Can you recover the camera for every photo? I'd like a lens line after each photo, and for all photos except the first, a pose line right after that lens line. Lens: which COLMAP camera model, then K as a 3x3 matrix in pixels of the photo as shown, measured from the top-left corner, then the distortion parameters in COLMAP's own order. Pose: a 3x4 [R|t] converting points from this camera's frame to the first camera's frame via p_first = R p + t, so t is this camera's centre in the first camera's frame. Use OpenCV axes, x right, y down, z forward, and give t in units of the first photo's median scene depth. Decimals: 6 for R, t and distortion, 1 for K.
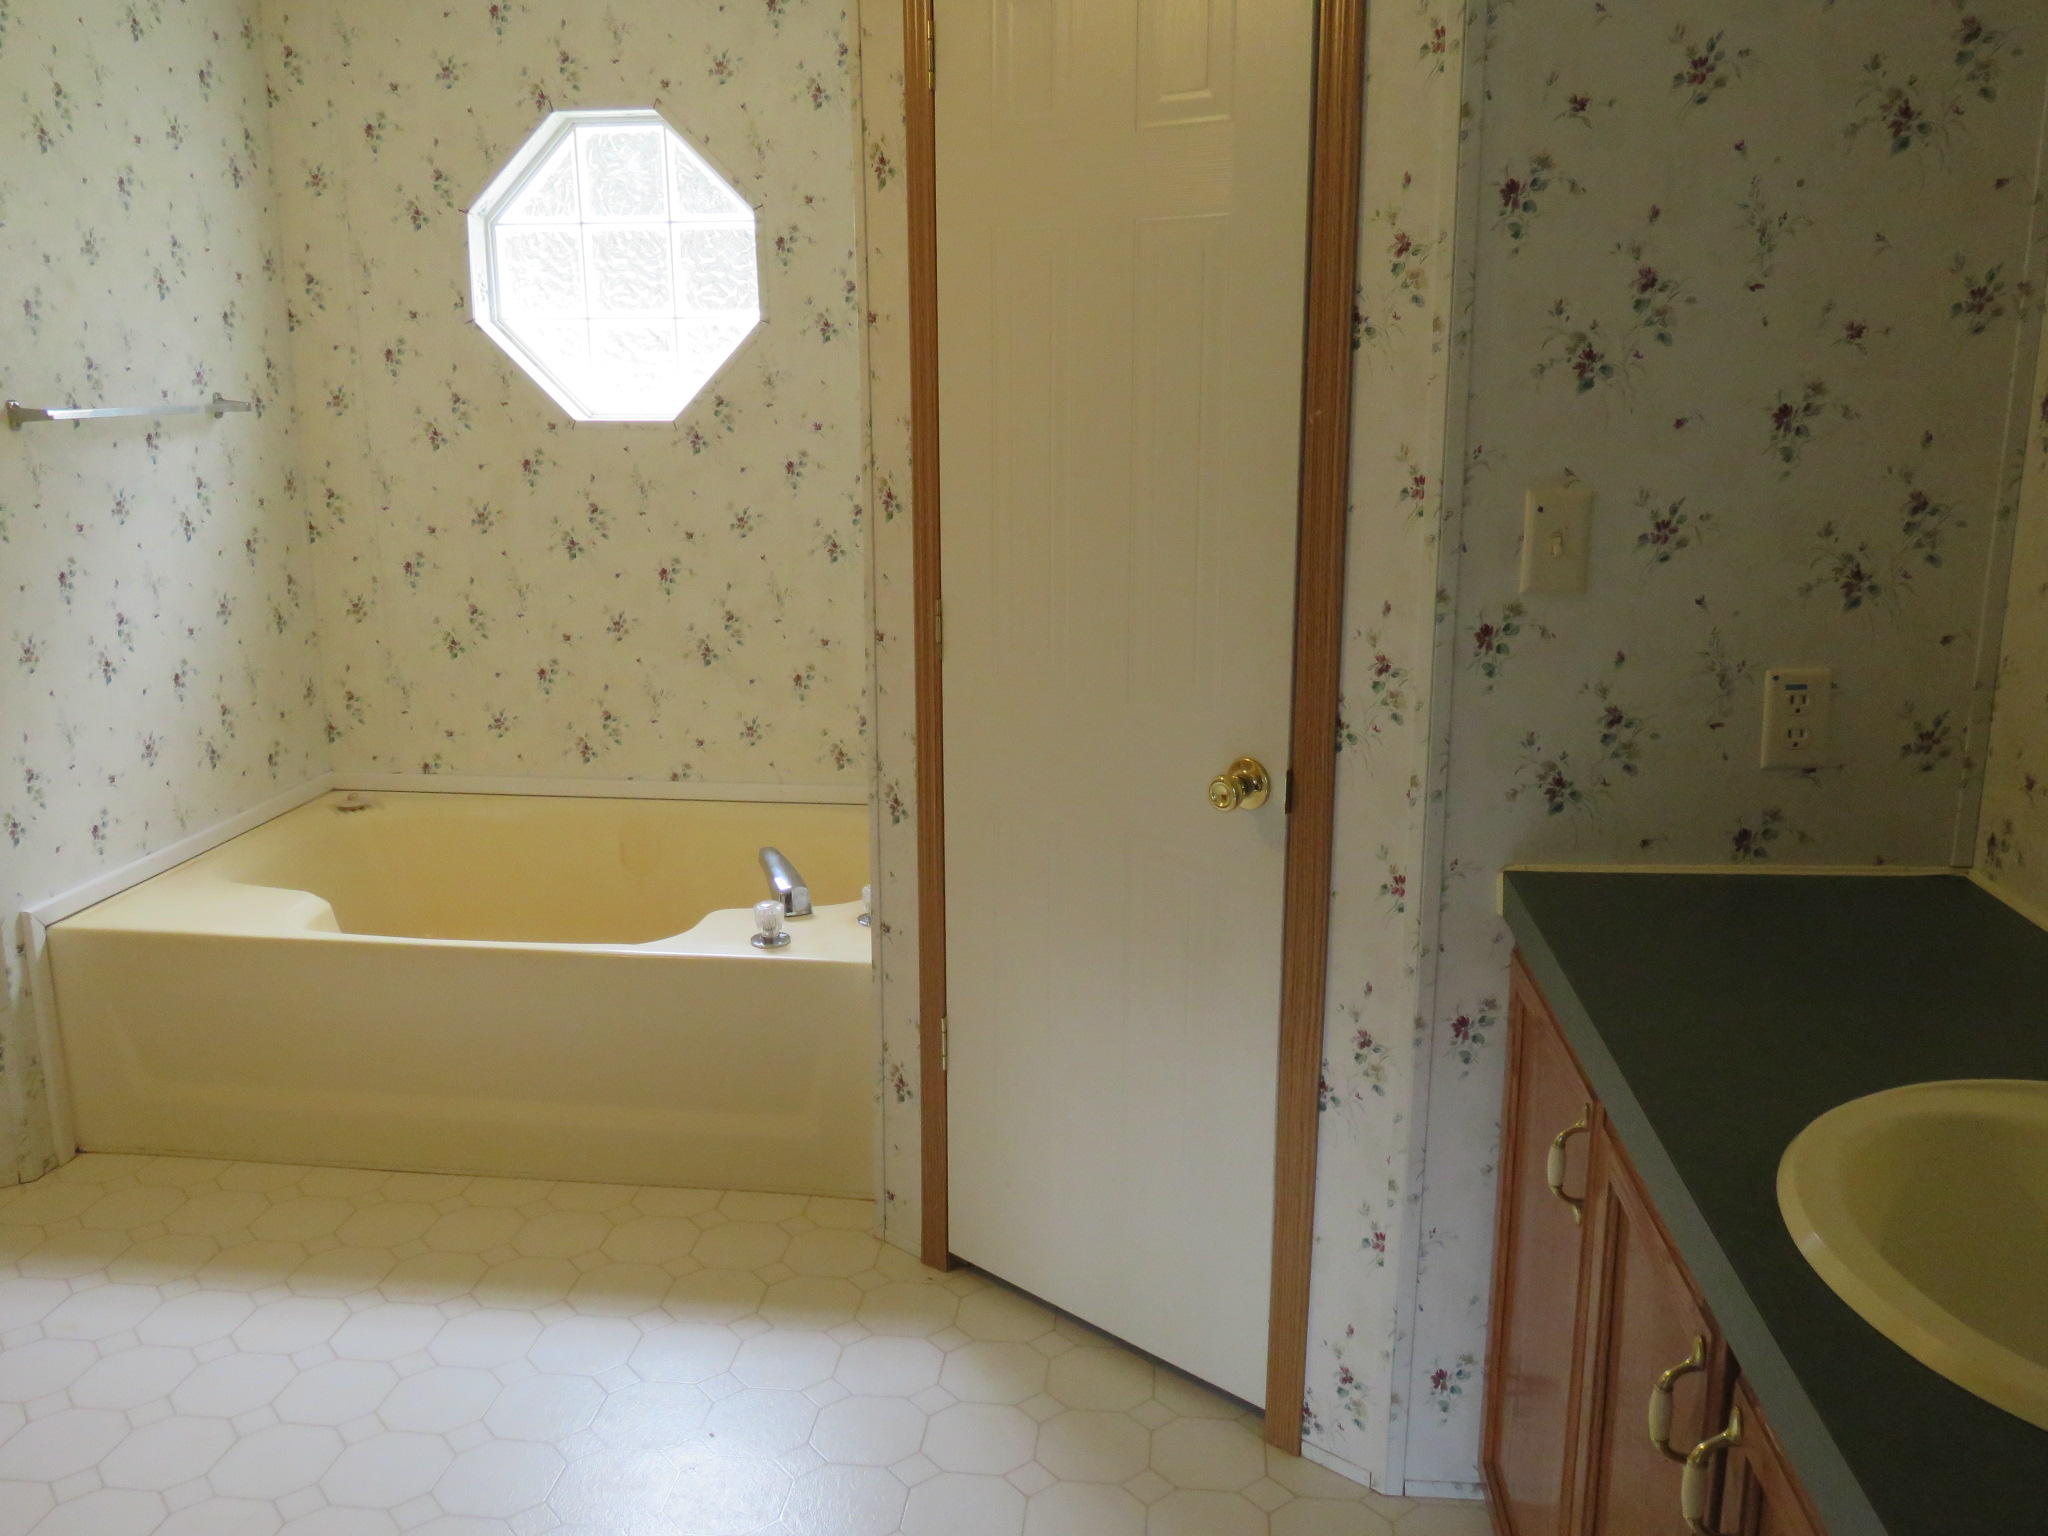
lens RADIAL K [[1656.9, 0, 1030.5], [0, 1656.9, 792.6], [0, 0, 1]] dist [-0.002116, -0.020049]
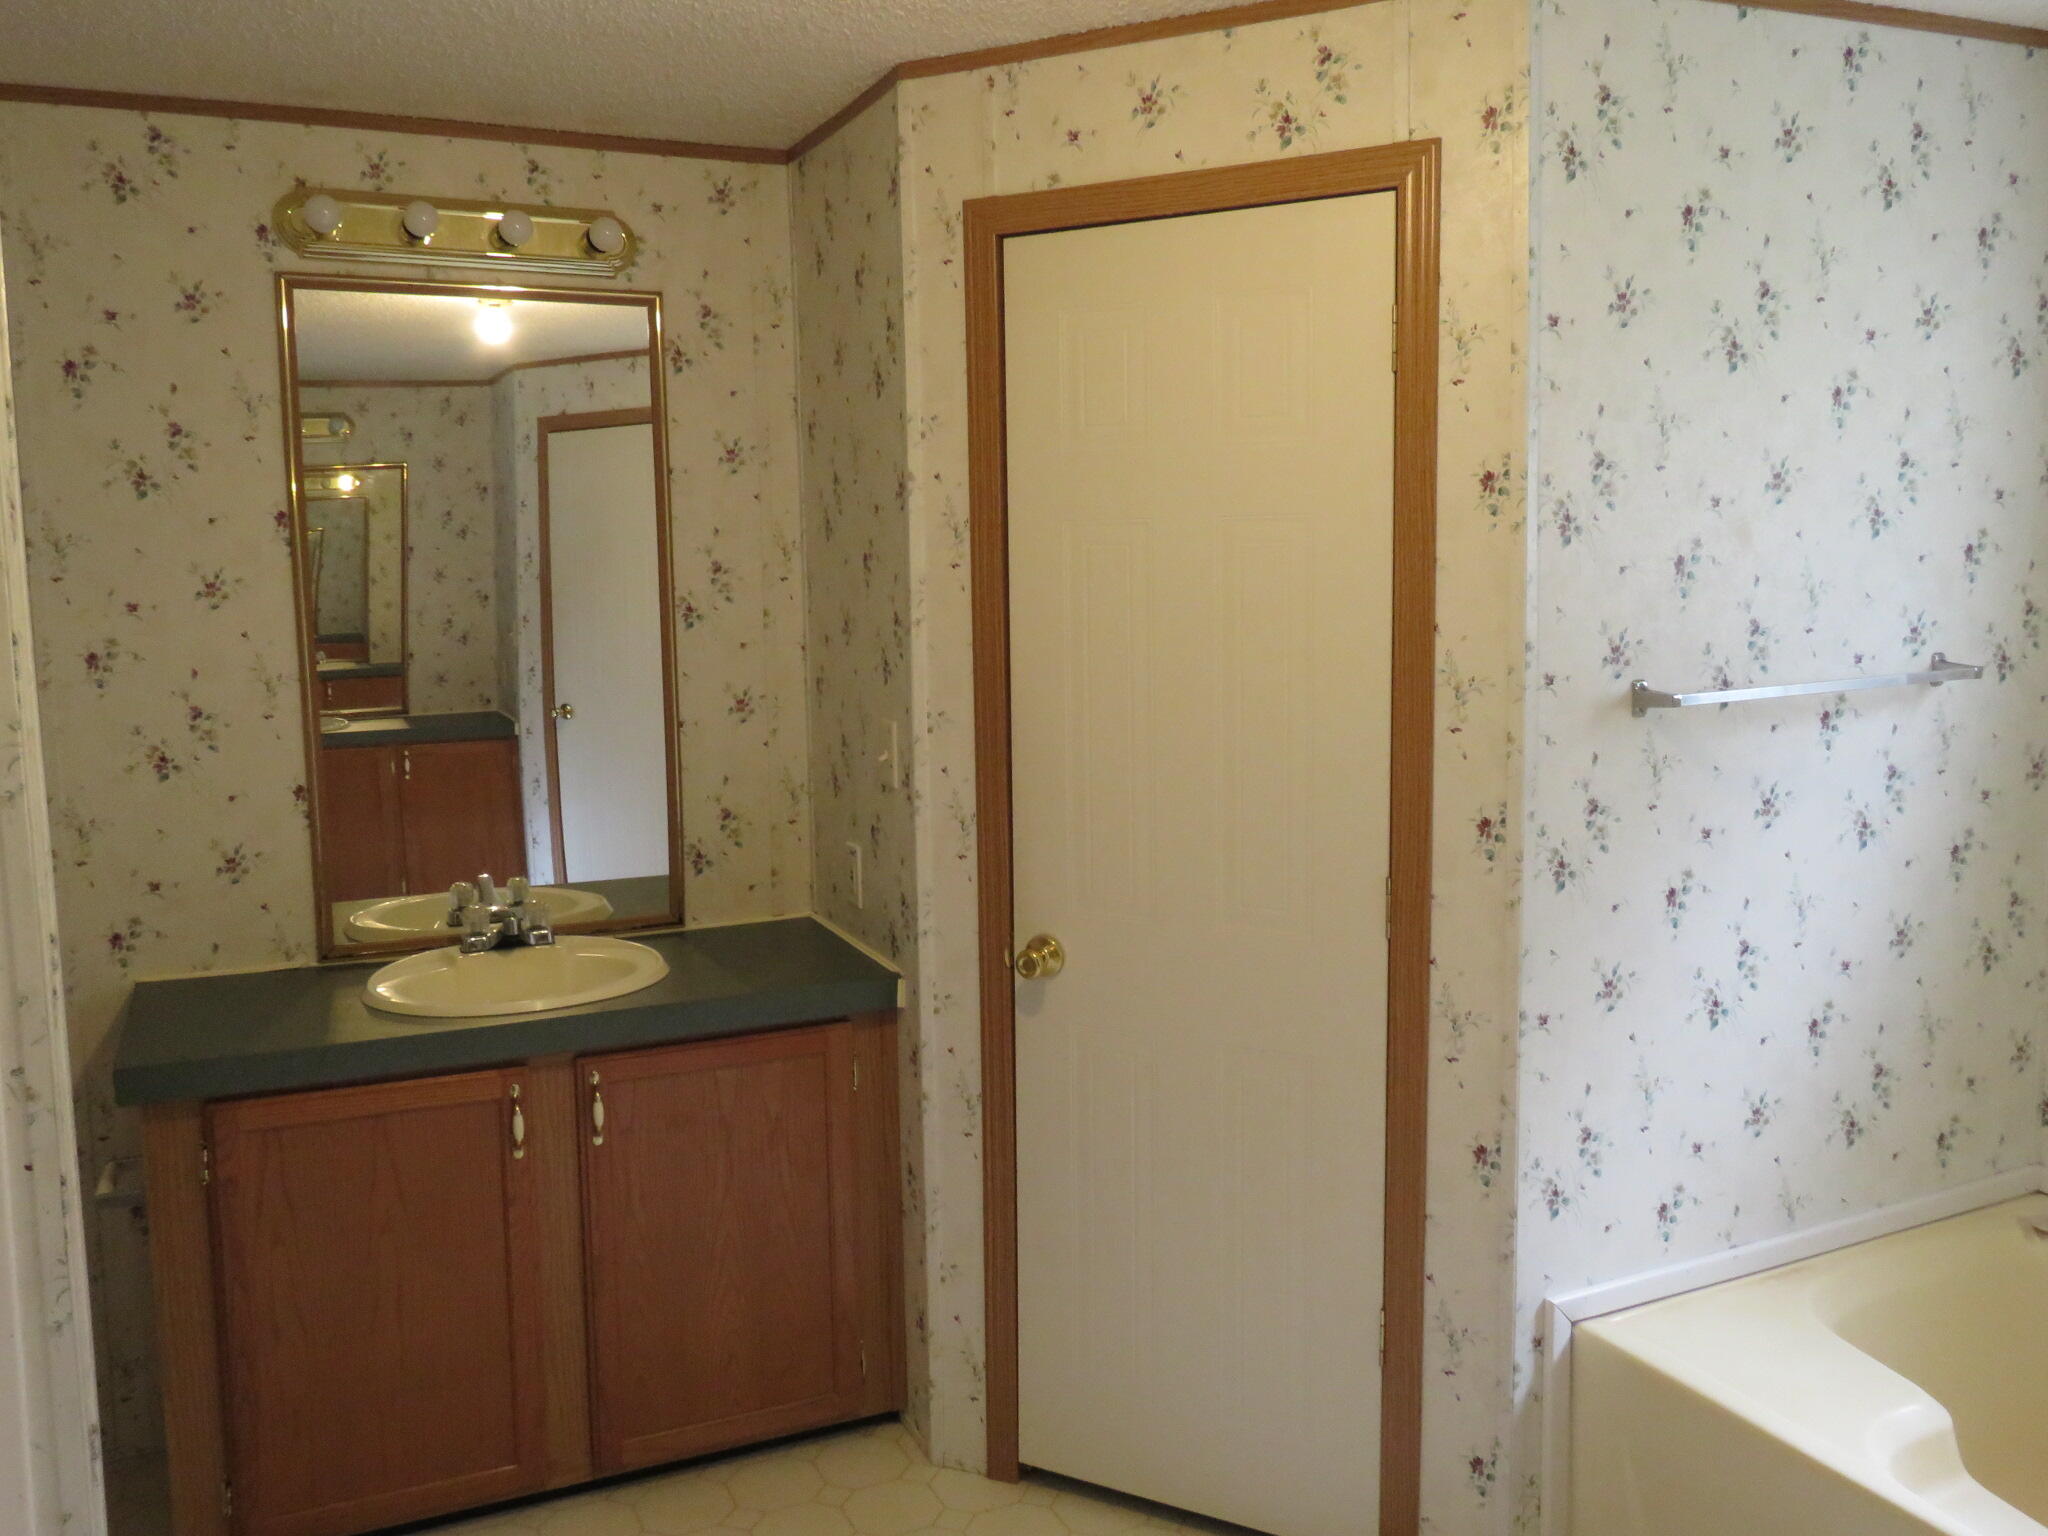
lens RADIAL K [[1662.5, 0, 1024.0], [0, 1662.5, 768.0], [0, 0, 1]] dist [0.002536, -0.011993]
pose [[0.509293, 0.092490, -0.855609, -0.078255], [-0.176803, 0.984246, 0.001155, -0.160460], [0.842236, 0.150686, 0.517622, 0.370885]]
